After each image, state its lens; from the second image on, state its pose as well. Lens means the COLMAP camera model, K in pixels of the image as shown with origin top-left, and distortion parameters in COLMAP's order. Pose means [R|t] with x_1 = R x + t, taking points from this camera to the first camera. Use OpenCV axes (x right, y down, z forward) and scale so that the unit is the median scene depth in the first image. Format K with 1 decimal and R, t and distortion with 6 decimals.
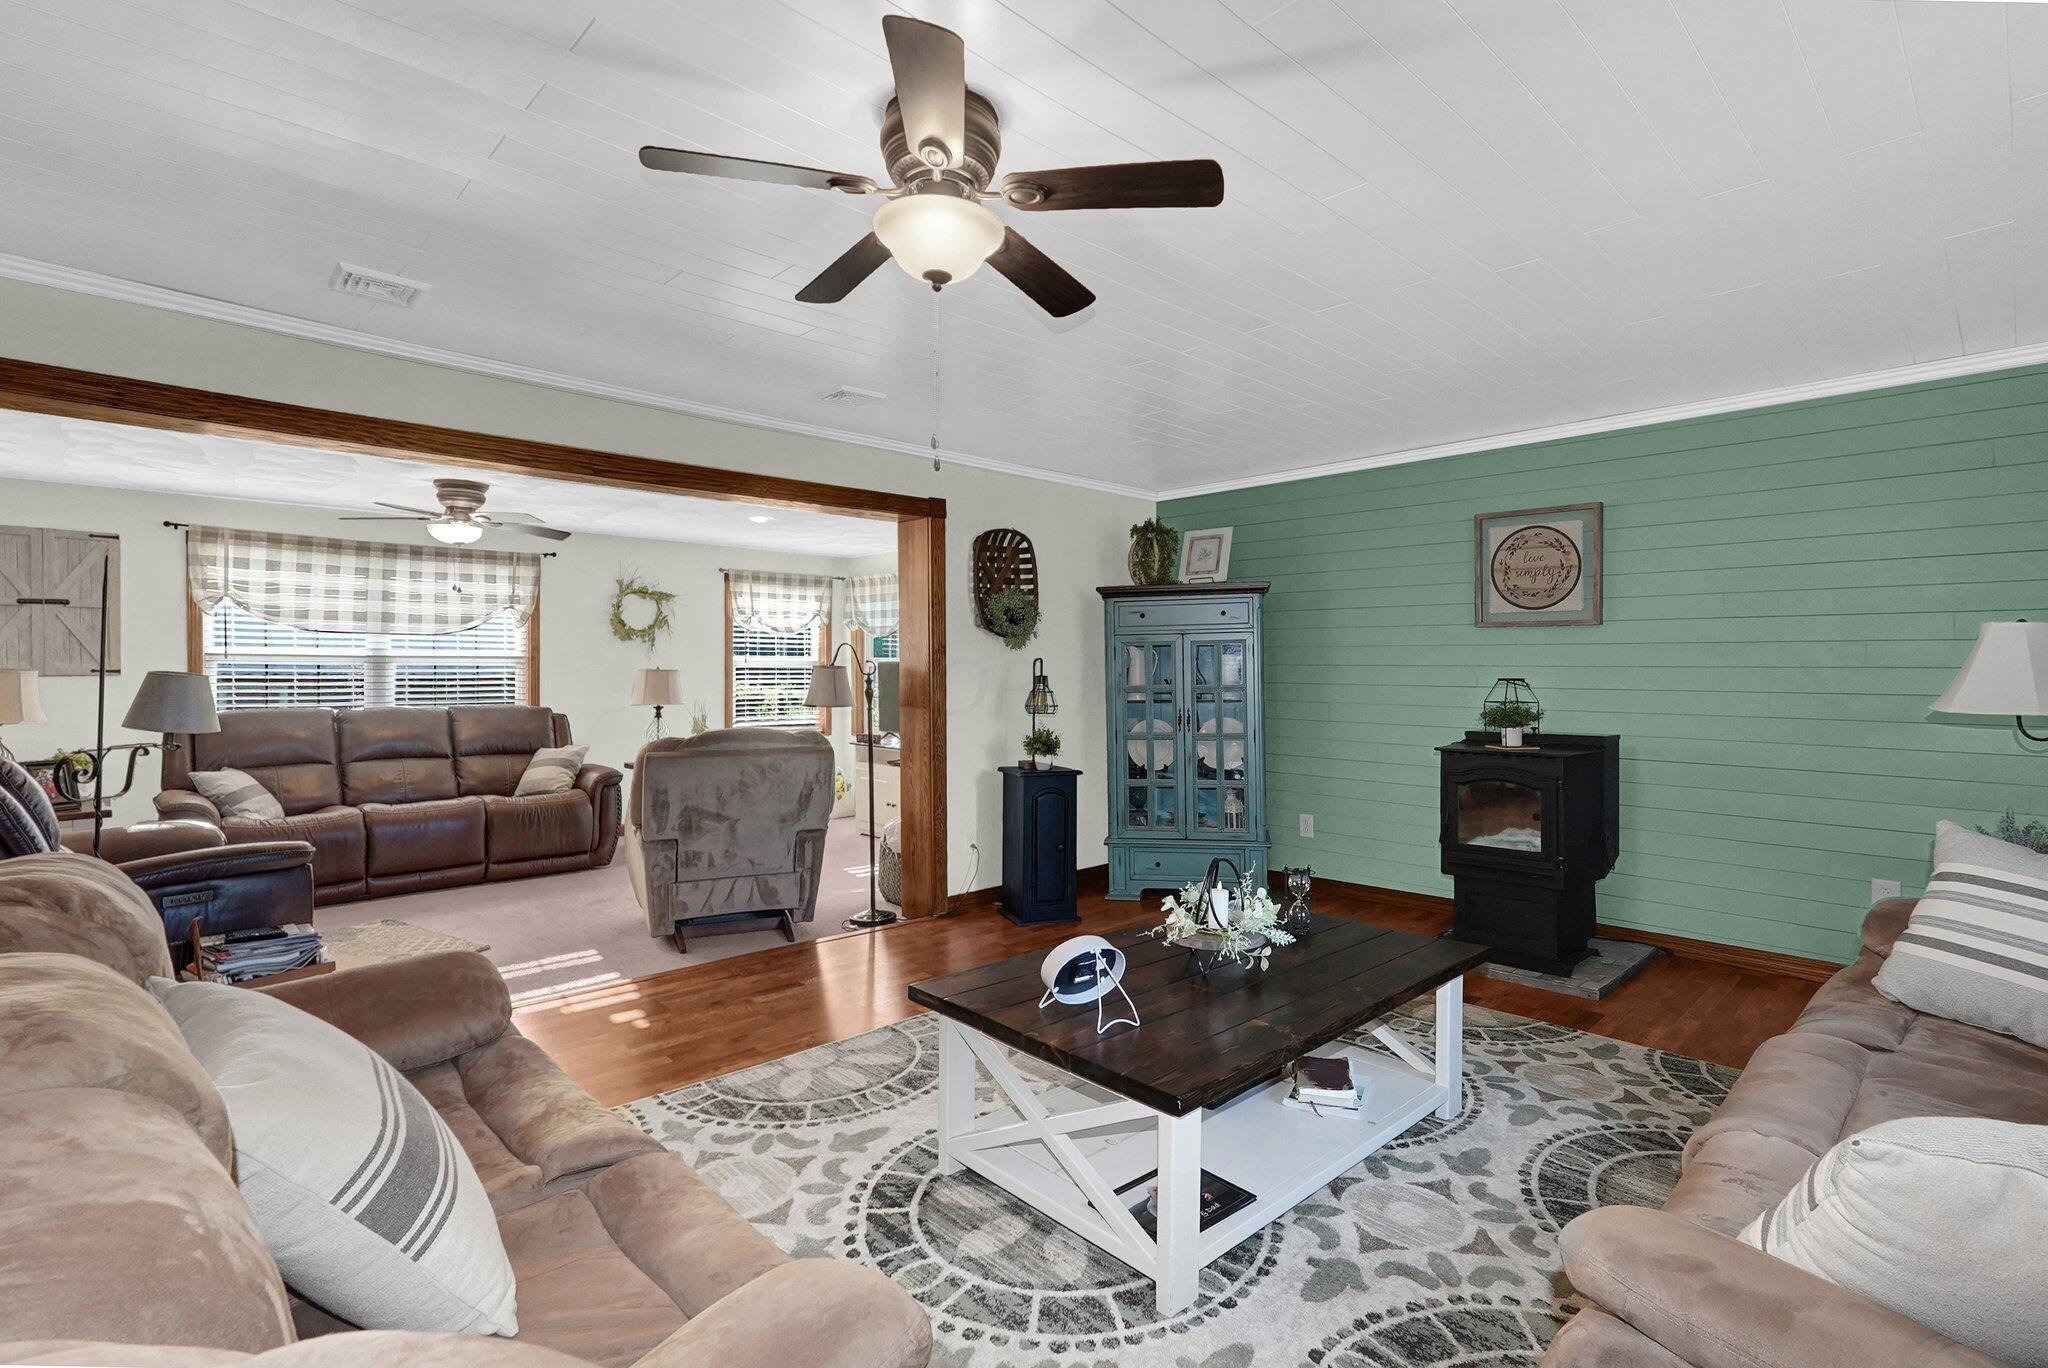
lens RADIAL K [[986.2, 0, 1036.5], [0, 986.2, 678.9], [0, 0, 1]] dist [0.004174, 0.002387]
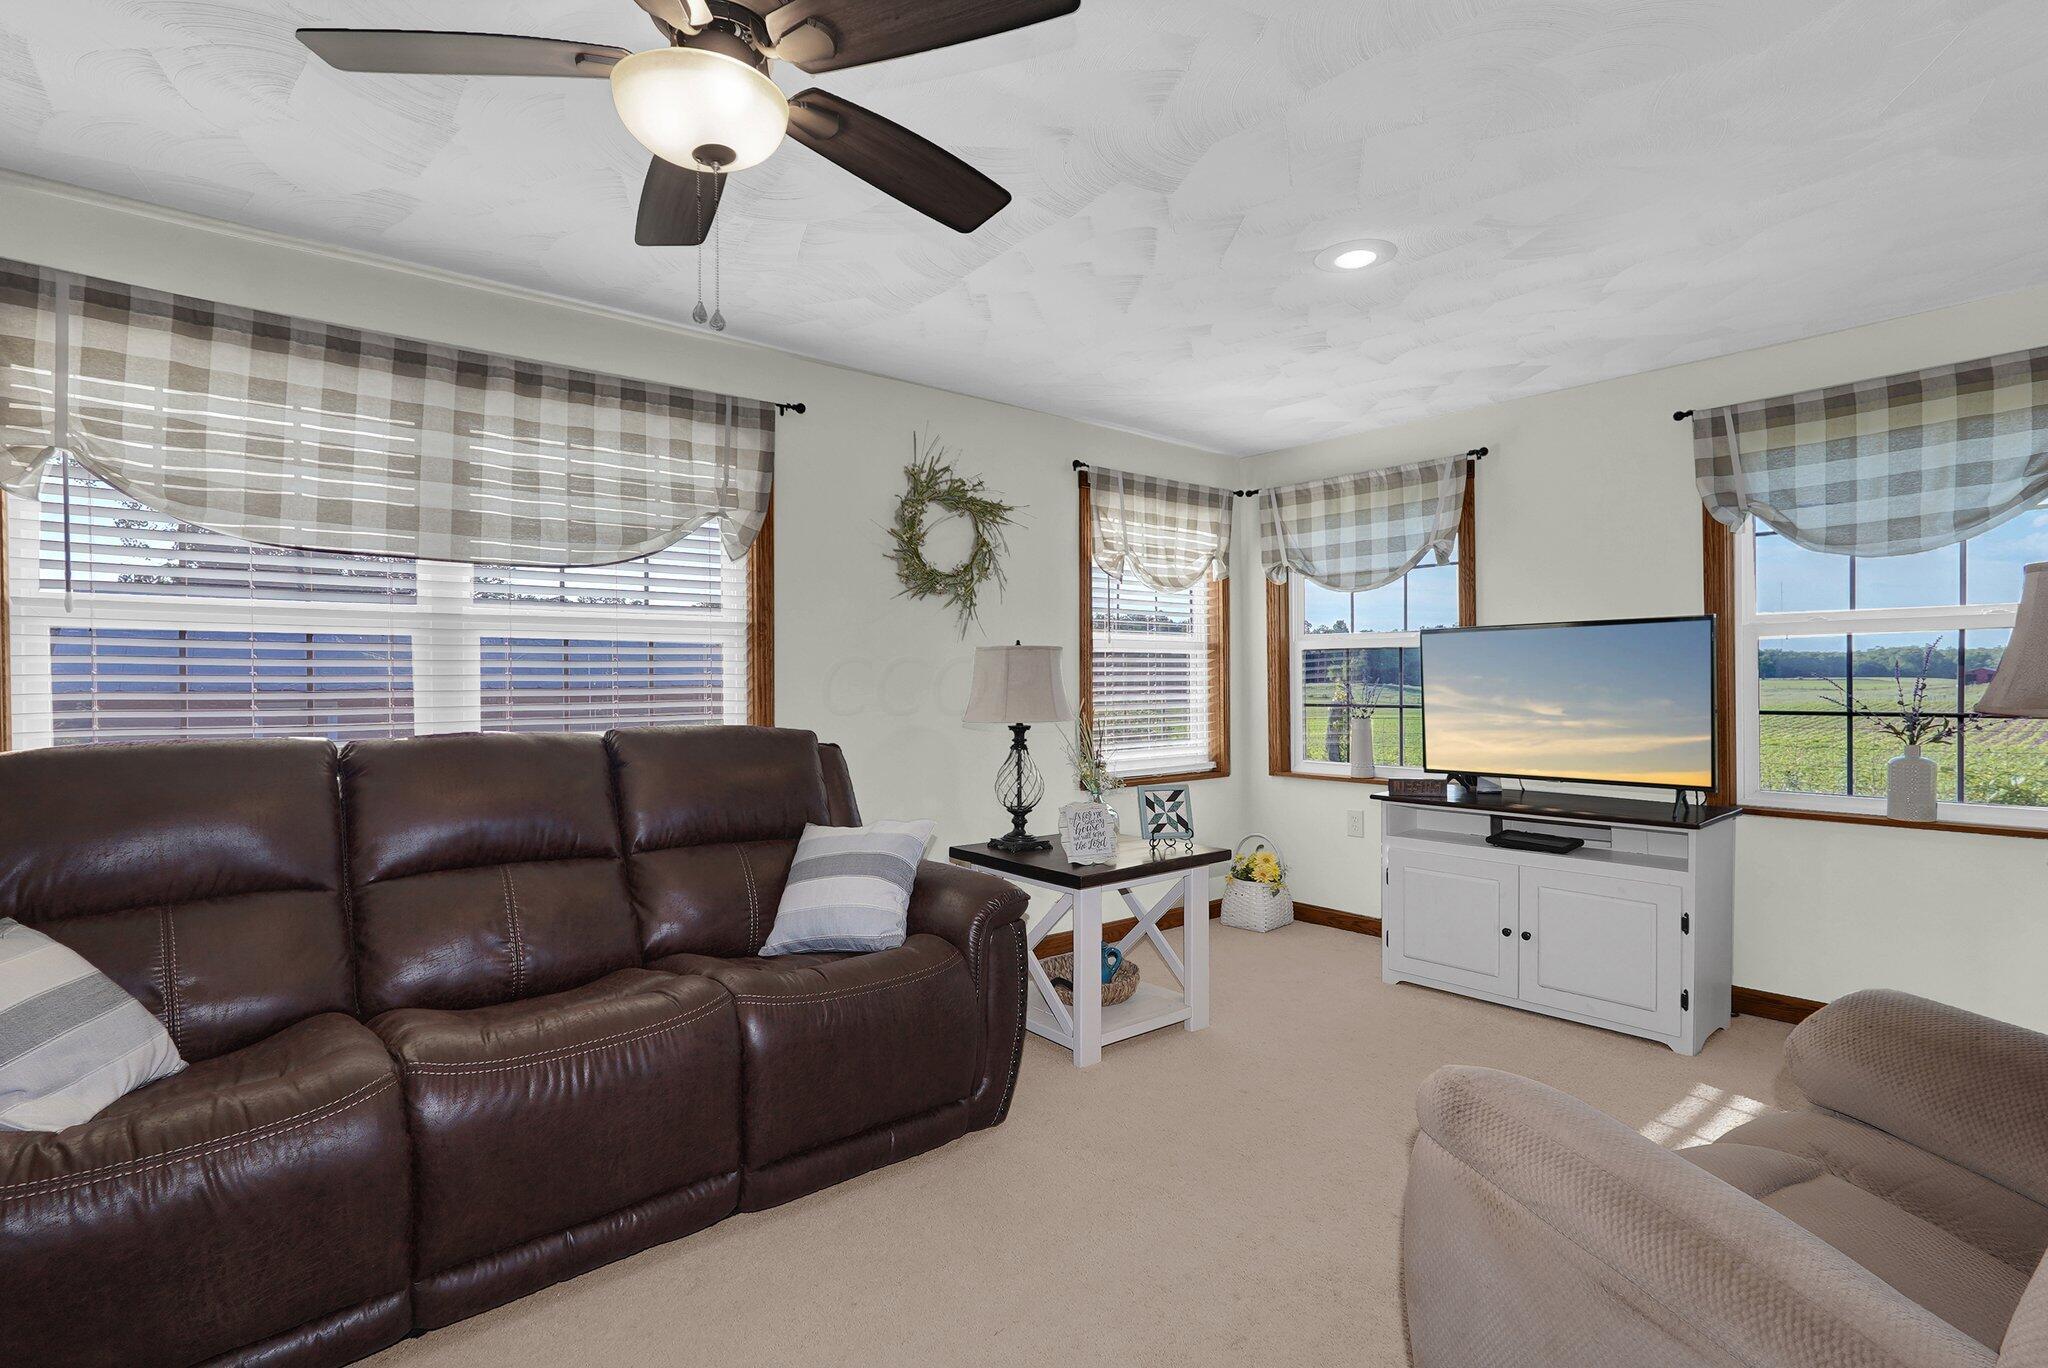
lens RADIAL K [[986.2, 0, 1021.6], [0, 986.2, 683.2], [0, 0, 1]] dist [0.004174, 0.002387]
pose [[0.999075, -0.010153, -0.041777, -0.391840], [0.009503, 0.999831, -0.015735, 0.015709], [0.041929, 0.015324, 0.999003, 0.573941]]
